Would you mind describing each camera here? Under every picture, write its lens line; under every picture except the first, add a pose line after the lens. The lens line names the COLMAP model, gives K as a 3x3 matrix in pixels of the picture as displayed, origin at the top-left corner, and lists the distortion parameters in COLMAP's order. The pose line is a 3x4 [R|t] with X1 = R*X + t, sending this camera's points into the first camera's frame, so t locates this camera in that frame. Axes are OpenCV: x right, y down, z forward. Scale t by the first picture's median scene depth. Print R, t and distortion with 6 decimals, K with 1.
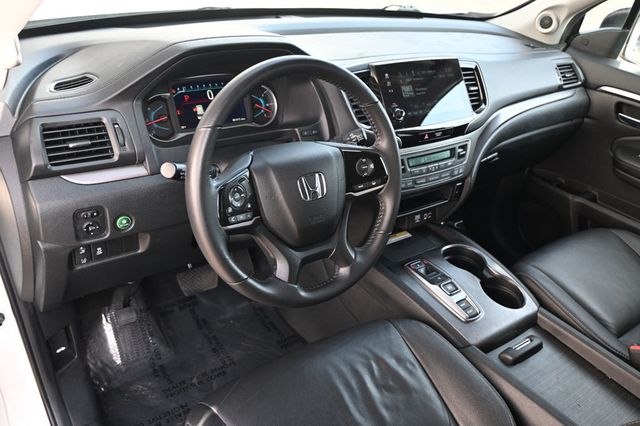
lens RADIAL K [[543.2, 0, 314.9], [0, 543.2, 210.9], [0, 0, 1]] dist [0.004998, 0.002948]
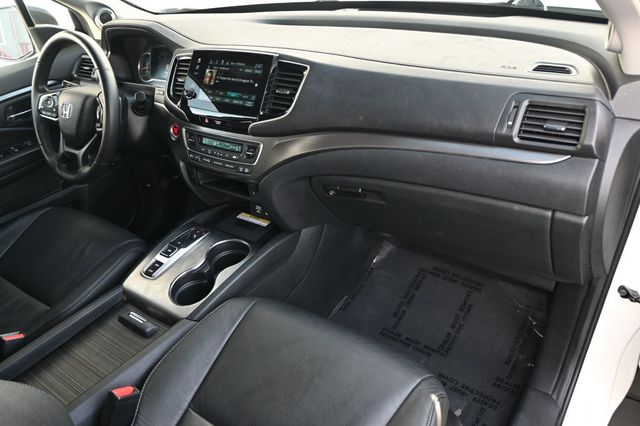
lens RADIAL K [[519.9, 0, 317.2], [0, 519.9, 215.8], [0, 0, 1]] dist [0.001492, -0.001095]
pose [[0.264451, 0.374195, -0.888844, 1.333067], [-0.339655, 0.898741, 0.277306, -0.347540], [0.902607, 0.228566, 0.364770, 0.907208]]
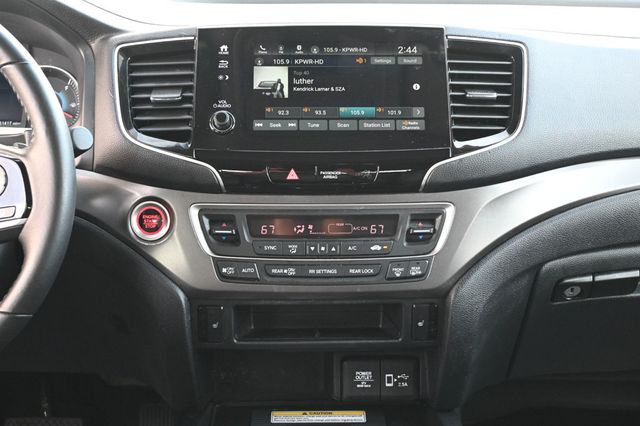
lens RADIAL K [[1118.9, 0, 321.1], [0, 1118.9, 209.2], [0, 0, 1]] dist [0.058136, 0.000000]
pose [[0.815120, 0.066745, -0.575434, 0.825482], [-0.207446, 0.961096, -0.182375, 0.066272], [0.540875, 0.268029, 0.797254, 0.261424]]
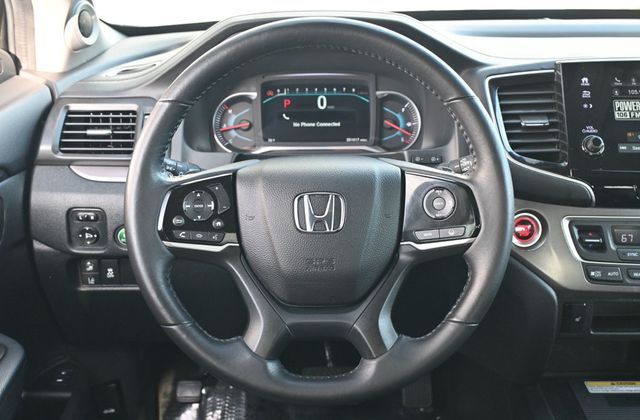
lens RADIAL K [[783.0, 0, 321.3], [0, 783.0, 211.8], [0, 0, 1]] dist [-0.016391, 0.000000]
pose [[0.803078, 0.100353, -0.587362, 0.416736], [-0.213612, 0.968686, -0.126560, 0.054625], [0.556269, 0.227105, 0.799367, 0.206154]]
